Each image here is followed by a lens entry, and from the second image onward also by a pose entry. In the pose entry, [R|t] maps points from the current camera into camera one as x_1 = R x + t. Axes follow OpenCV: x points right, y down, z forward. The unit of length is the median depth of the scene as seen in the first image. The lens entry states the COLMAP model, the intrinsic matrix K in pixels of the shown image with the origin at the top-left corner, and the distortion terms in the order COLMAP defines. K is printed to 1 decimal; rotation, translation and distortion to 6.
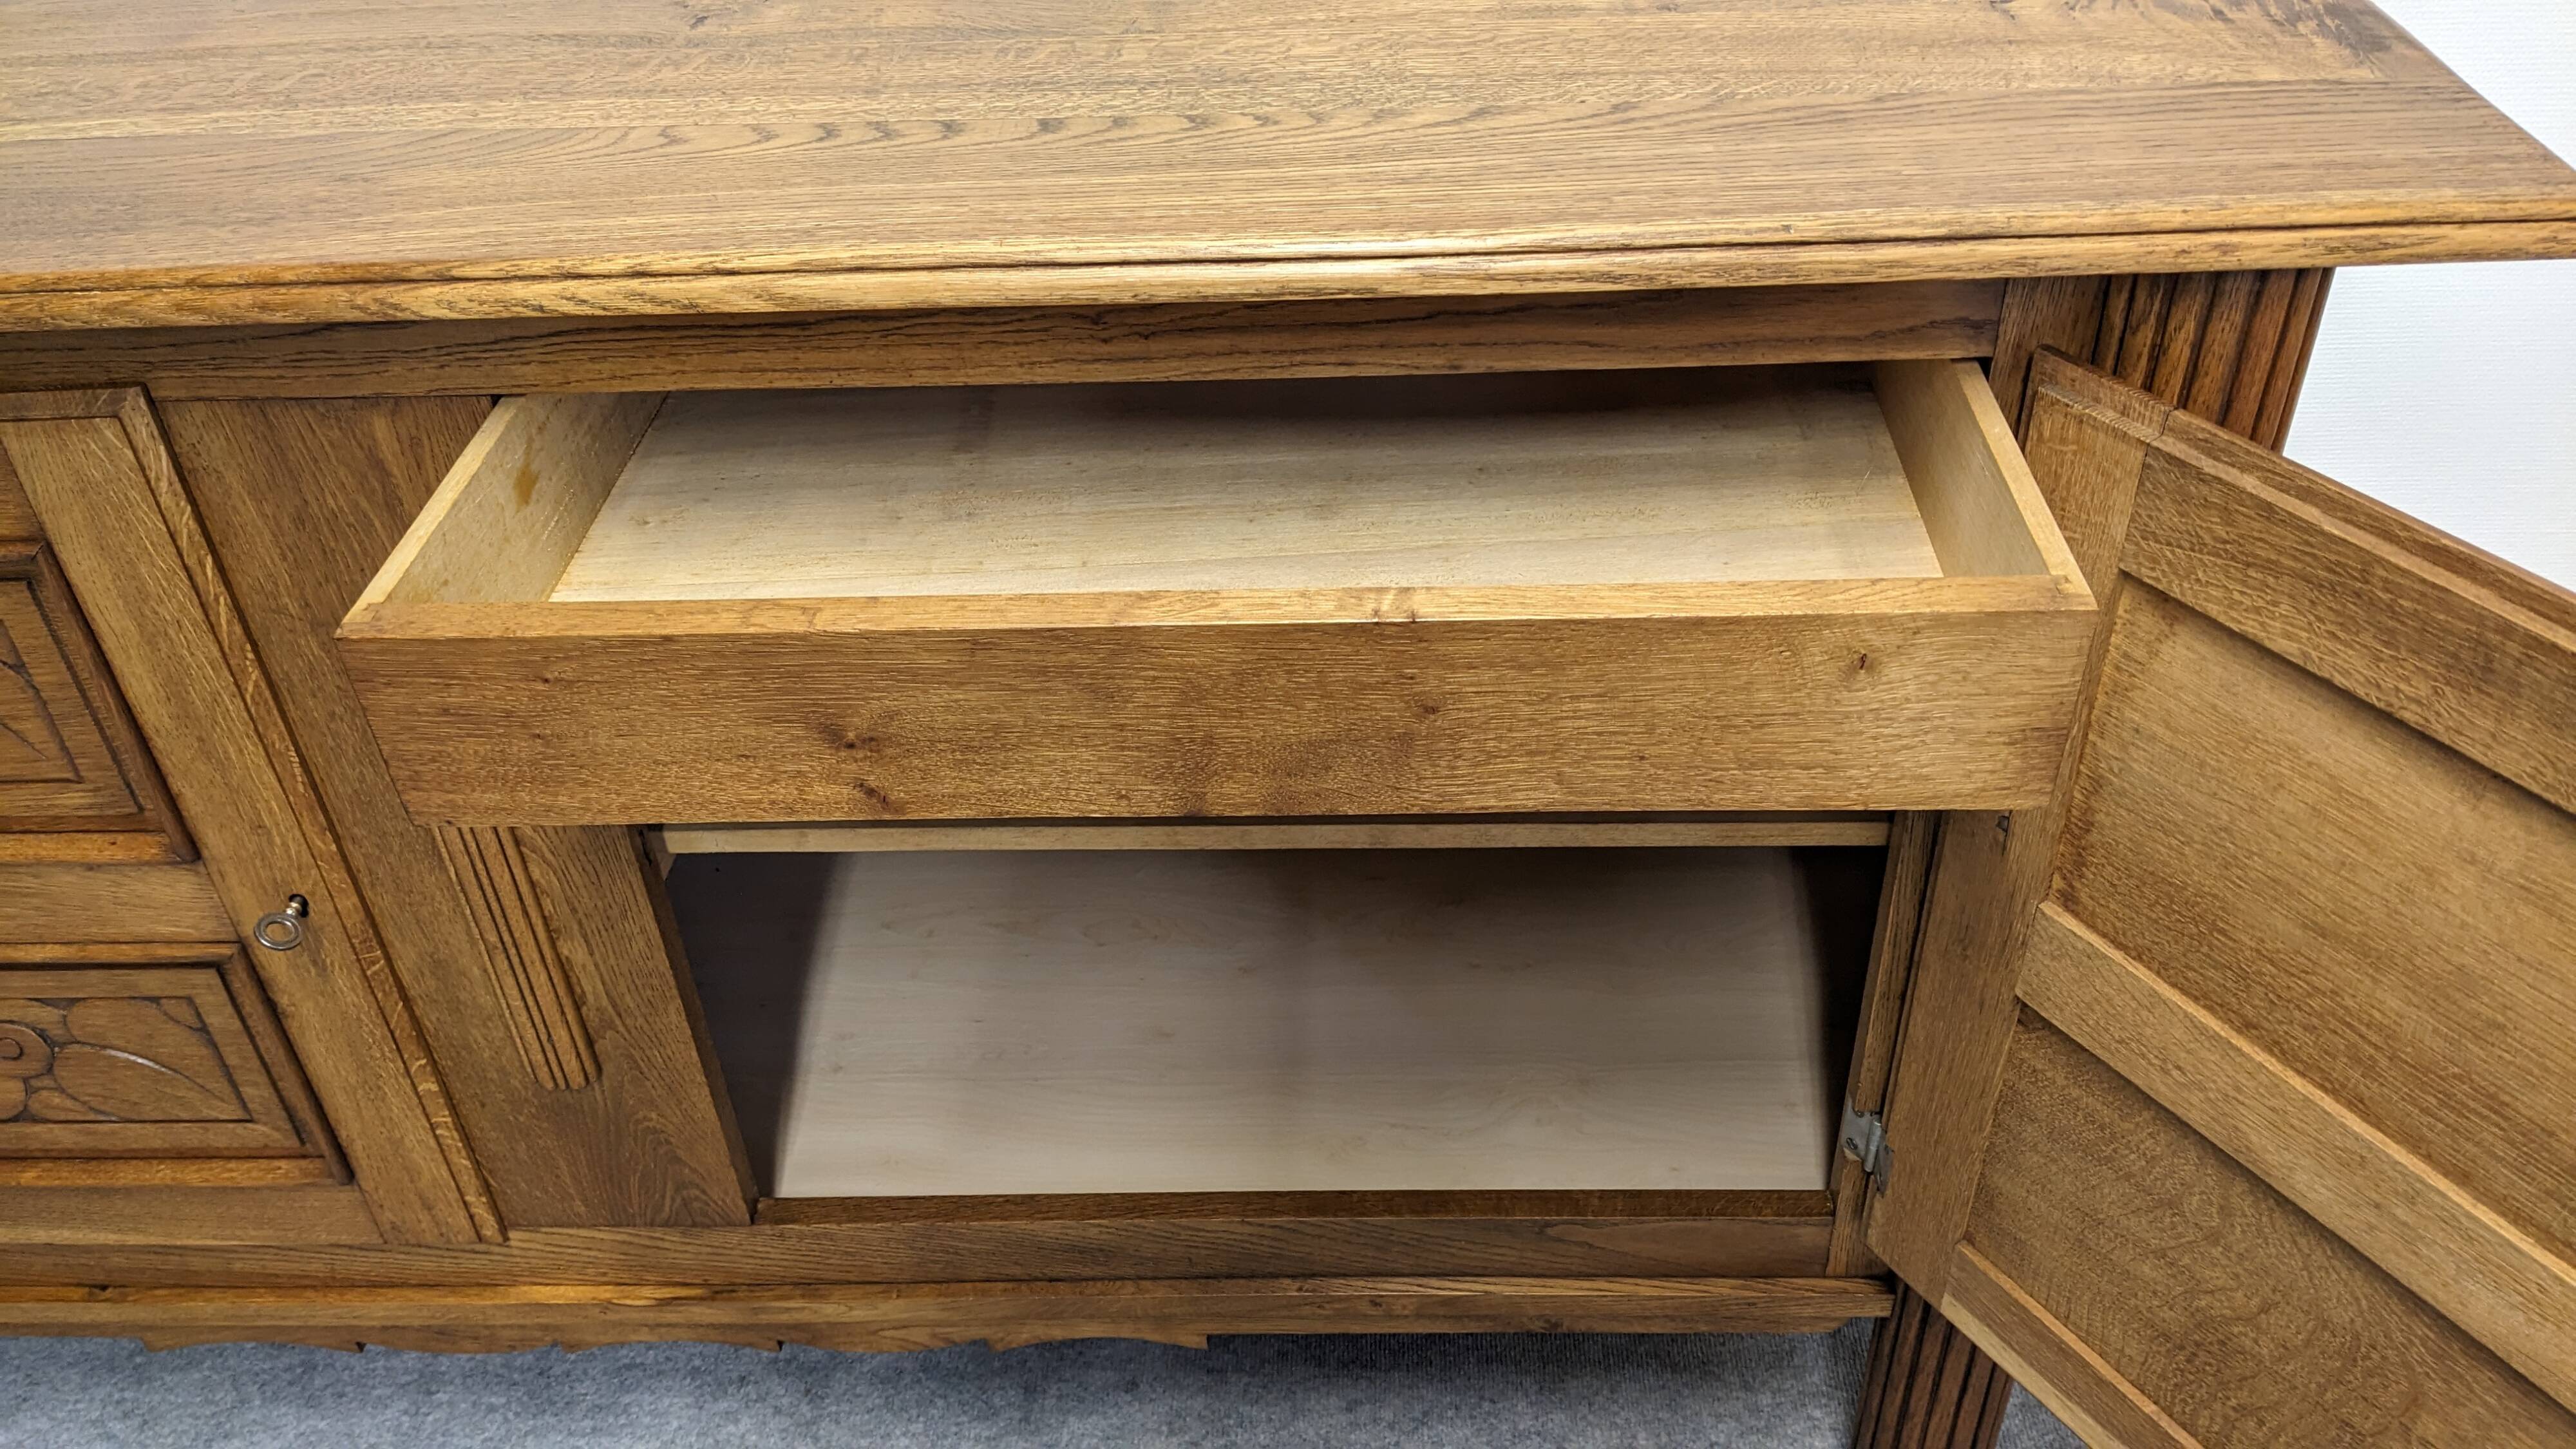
lens RADIAL K [[2018.8, 0, 1312.3], [0, 2018.8, 743.7], [0, 0, 1]] dist [0.062038, -0.100178]
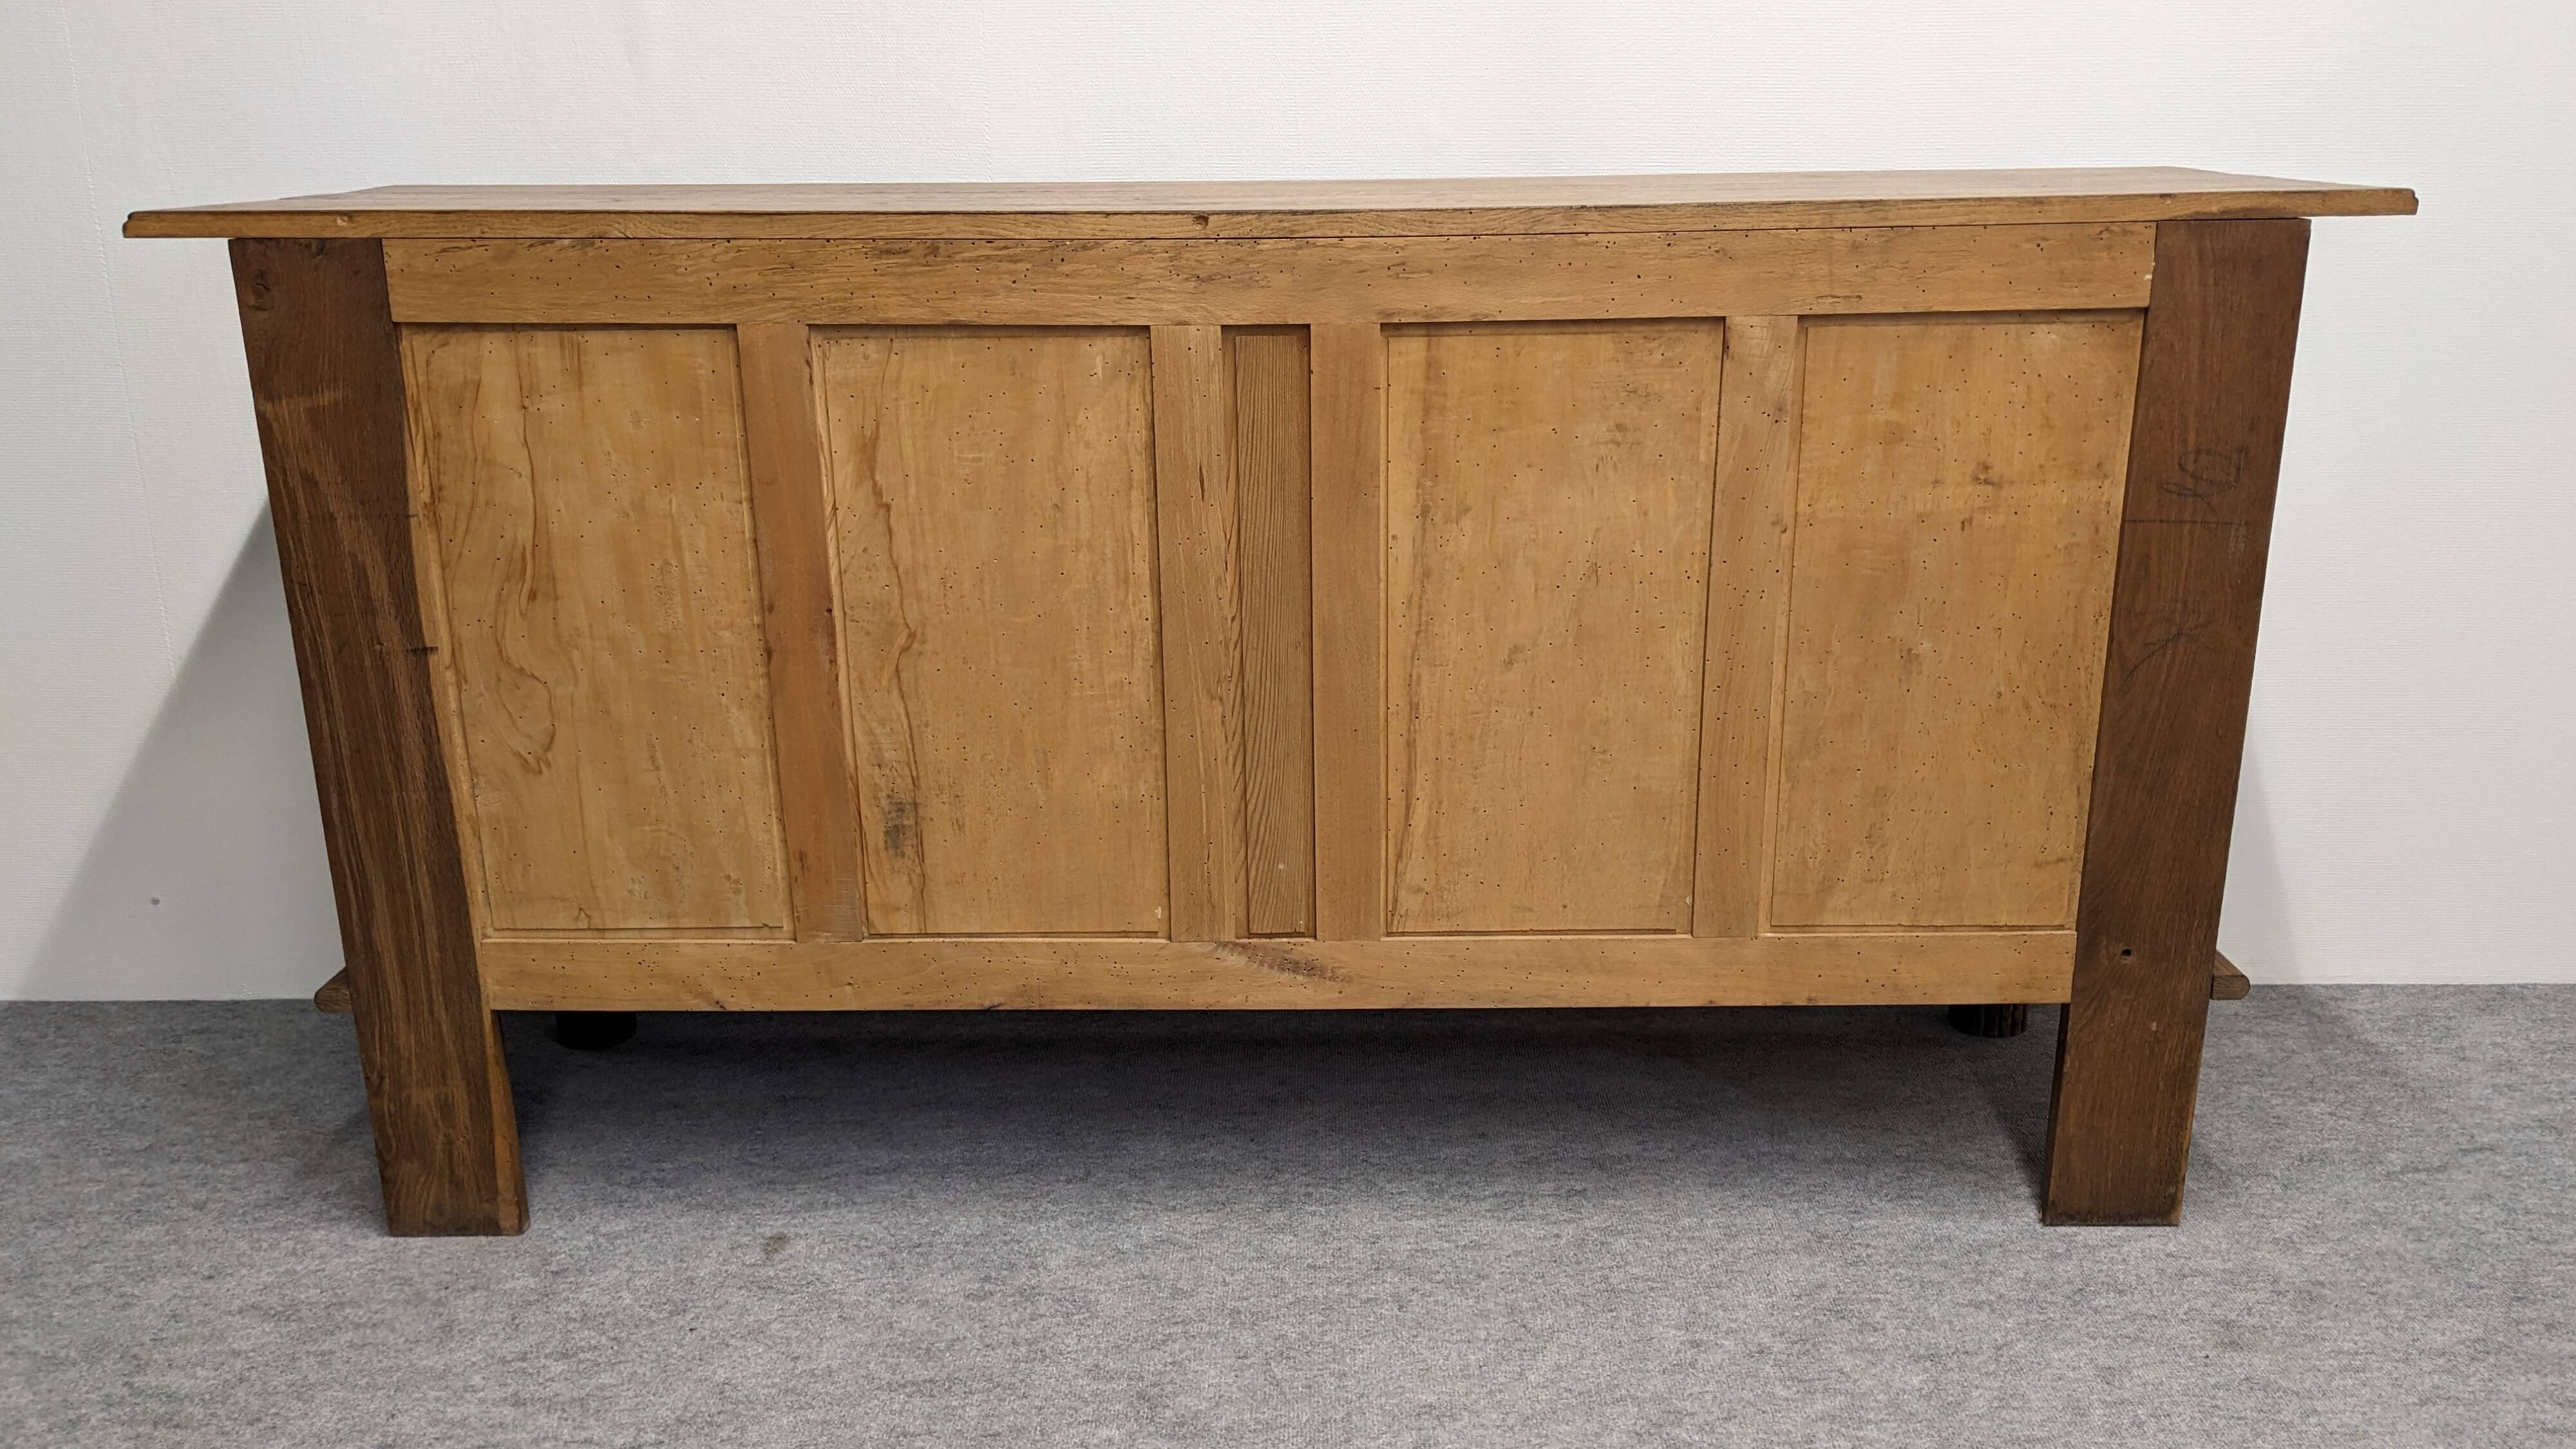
lens RADIAL K [[2082.8, 0, 1303.5], [0, 2082.8, 679.2], [0, 0, 1]] dist [0.048943, -0.080618]
pose [[0.999378, 0.020702, 0.028561, -0.378342], [-0.008079, 0.922483, -0.385953, 0.845731], [-0.034337, 0.385482, 0.922076, -0.667611]]
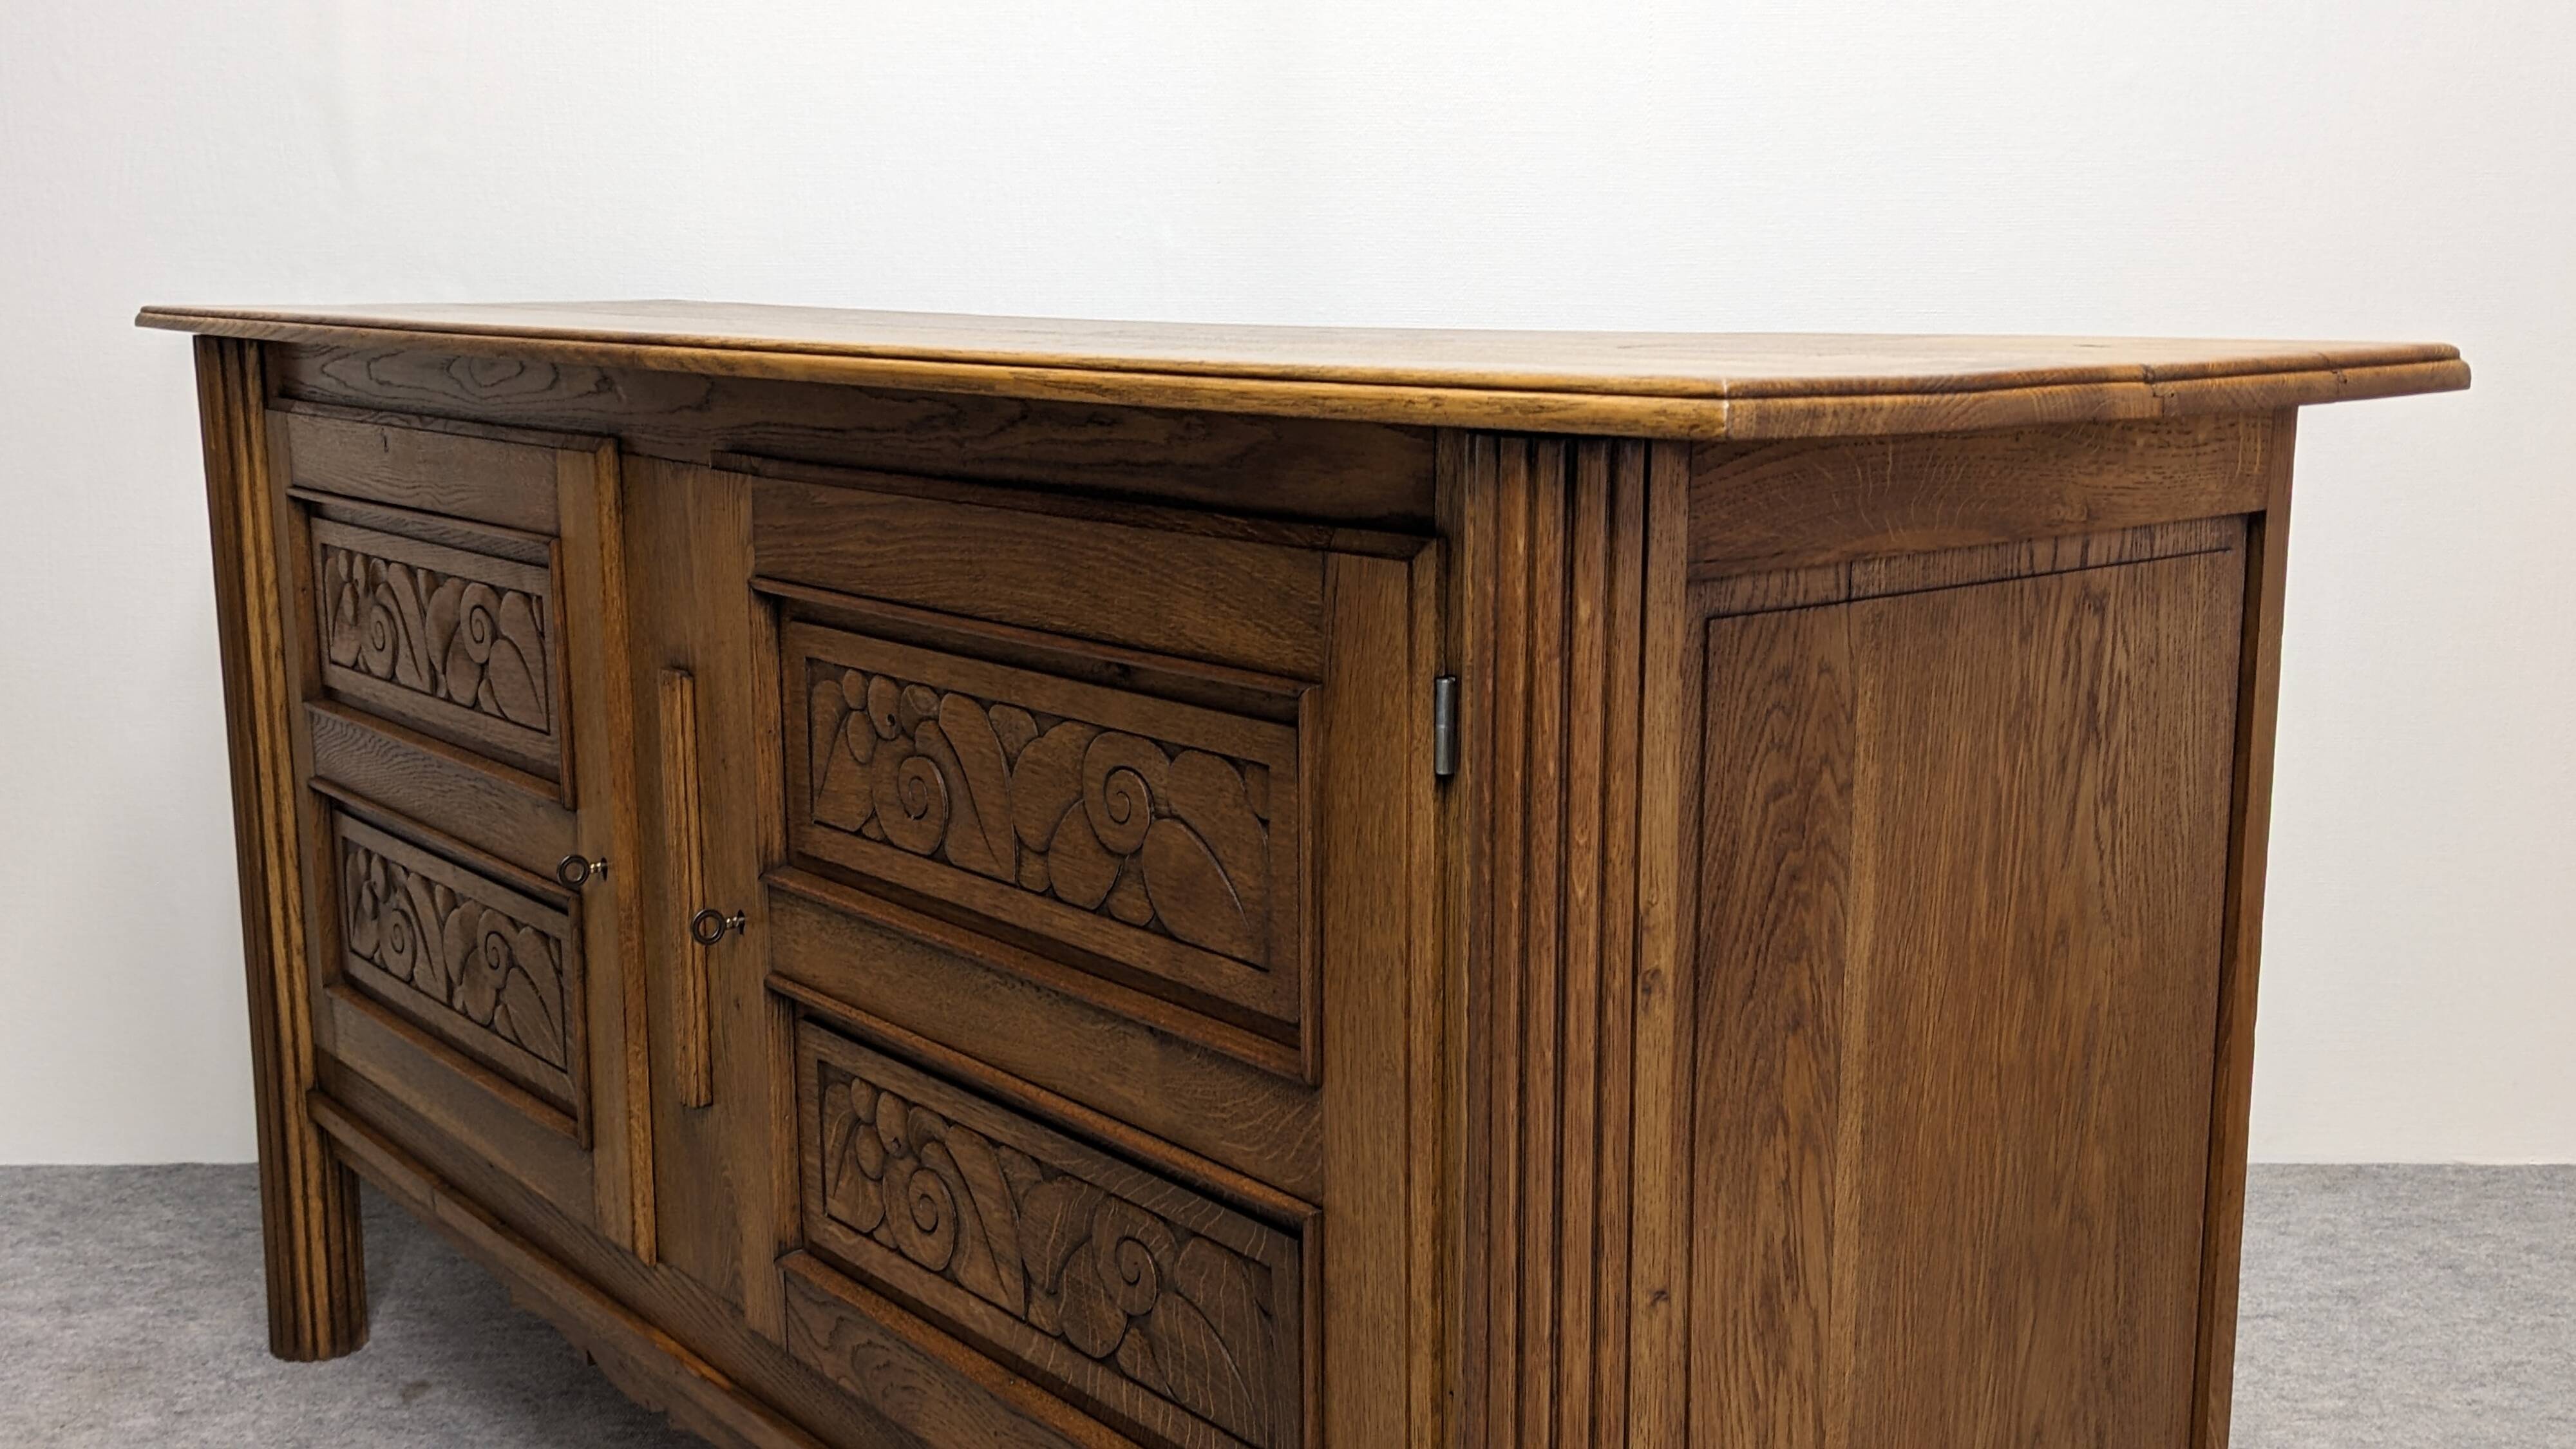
lens RADIAL K [[2640.9, 0, 1337.0], [0, 2640.9, 758.5], [0, 0, 1]] dist [0.002257, 0.000000]
pose [[0.660768, 0.180111, -0.728660, 1.064908], [-0.476911, 0.850382, -0.222276, 0.176054], [0.579605, 0.494379, 0.647802, 0.139382]]
